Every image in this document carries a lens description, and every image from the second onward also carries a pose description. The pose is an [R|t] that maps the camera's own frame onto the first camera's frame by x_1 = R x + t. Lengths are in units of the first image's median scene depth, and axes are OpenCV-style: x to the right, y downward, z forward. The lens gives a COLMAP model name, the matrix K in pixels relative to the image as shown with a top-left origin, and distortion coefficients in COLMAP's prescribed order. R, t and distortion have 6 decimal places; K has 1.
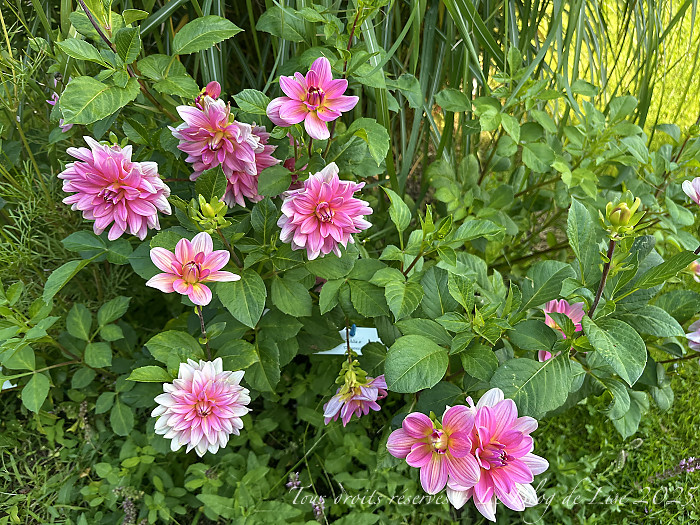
lens RADIAL K [[531.4, 0, 346.3], [0, 531.4, 264.0], [0, 0, 1]] dist [-0.000003, -0.010242]
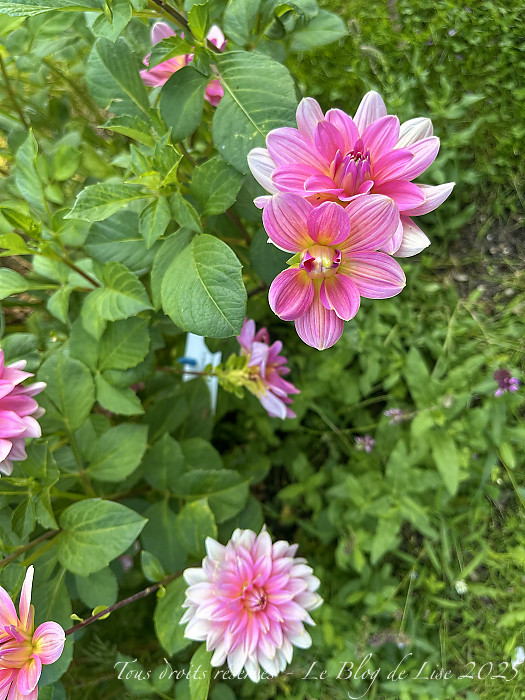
lens RADIAL K [[531.4, 0, 262.3], [0, 531.4, 347.4], [0, 0, 1]] dist [-0.000003, -0.010242]
pose [[0.081966, -0.996580, 0.010496, 0.047277], [0.978768, 0.082477, 0.187645, 0.117650], [-0.187869, -0.005108, 0.982181, 0.305529]]
